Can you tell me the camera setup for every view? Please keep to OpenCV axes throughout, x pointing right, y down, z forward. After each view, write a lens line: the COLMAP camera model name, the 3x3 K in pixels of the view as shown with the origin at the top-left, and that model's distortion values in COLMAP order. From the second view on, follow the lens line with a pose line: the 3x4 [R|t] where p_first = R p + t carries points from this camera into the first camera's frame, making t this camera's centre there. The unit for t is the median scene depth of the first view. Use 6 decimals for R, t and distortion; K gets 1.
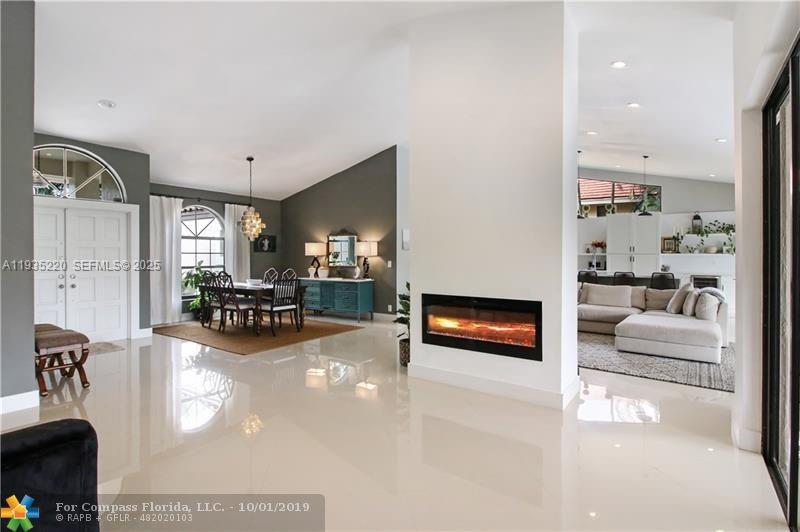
lens RADIAL K [[411.2, 0, 399.6], [0, 411.2, 249.8], [0, 0, 1]] dist [-0.016509, -0.000237]
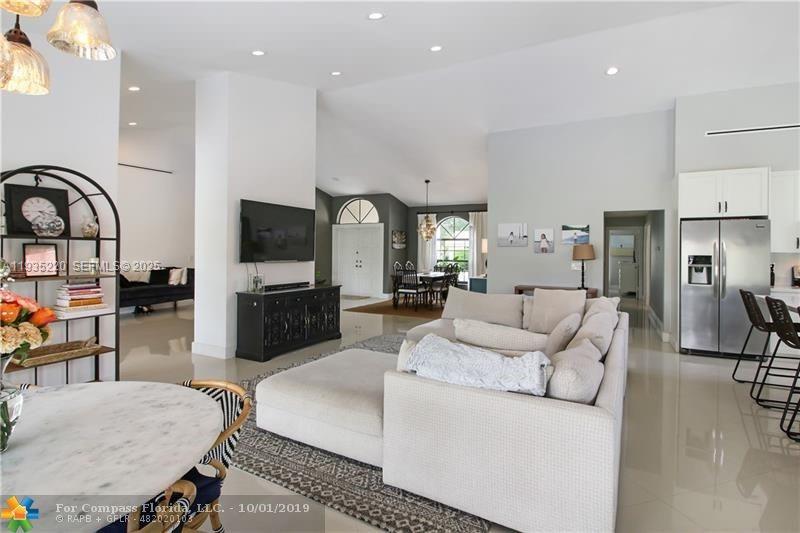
lens RADIAL K [[411.2, 0, 399.6], [0, 411.2, 250.3], [0, 0, 1]] dist [-0.016509, -0.000237]
pose [[0.131789, -0.001965, -0.991276, 0.759597], [-0.000819, 0.999997, -0.002091, 0.008414], [0.991277, 0.001087, 0.131787, 0.563271]]
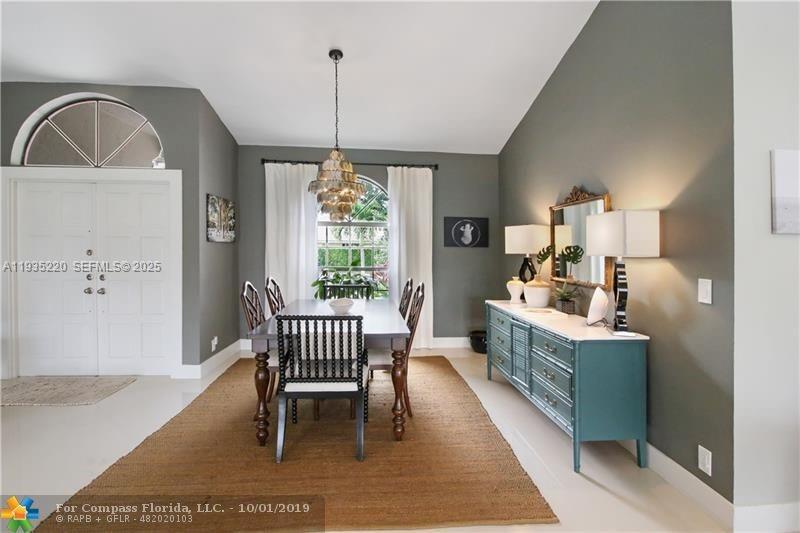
lens RADIAL K [[396.6, 0, 401.5], [0, 396.6, 246.9], [0, 0, 1]] dist [-0.016360, -0.000325]
pose [[0.639836, 0.001099, -0.768511, 0.037200], [-0.003072, 0.999995, -0.001128, 0.006501], [0.768505, 0.003083, 0.639836, 0.587806]]
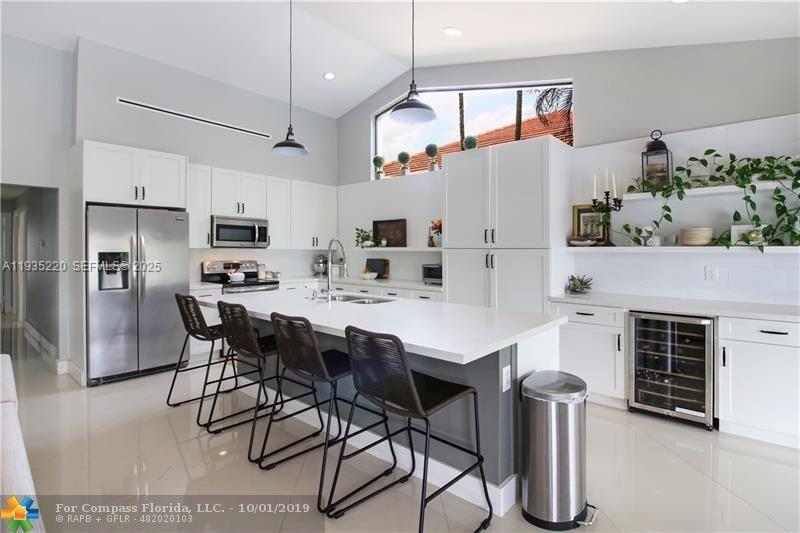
lens RADIAL K [[396.6, 0, 401.5], [0, 396.6, 246.9], [0, 0, 1]] dist [-0.016360, -0.000325]
pose [[0.995373, -0.003620, -0.096013, 0.577113], [0.003968, 0.999986, 0.003432, 0.007754], [0.096000, -0.003797, 0.995374, 0.676885]]
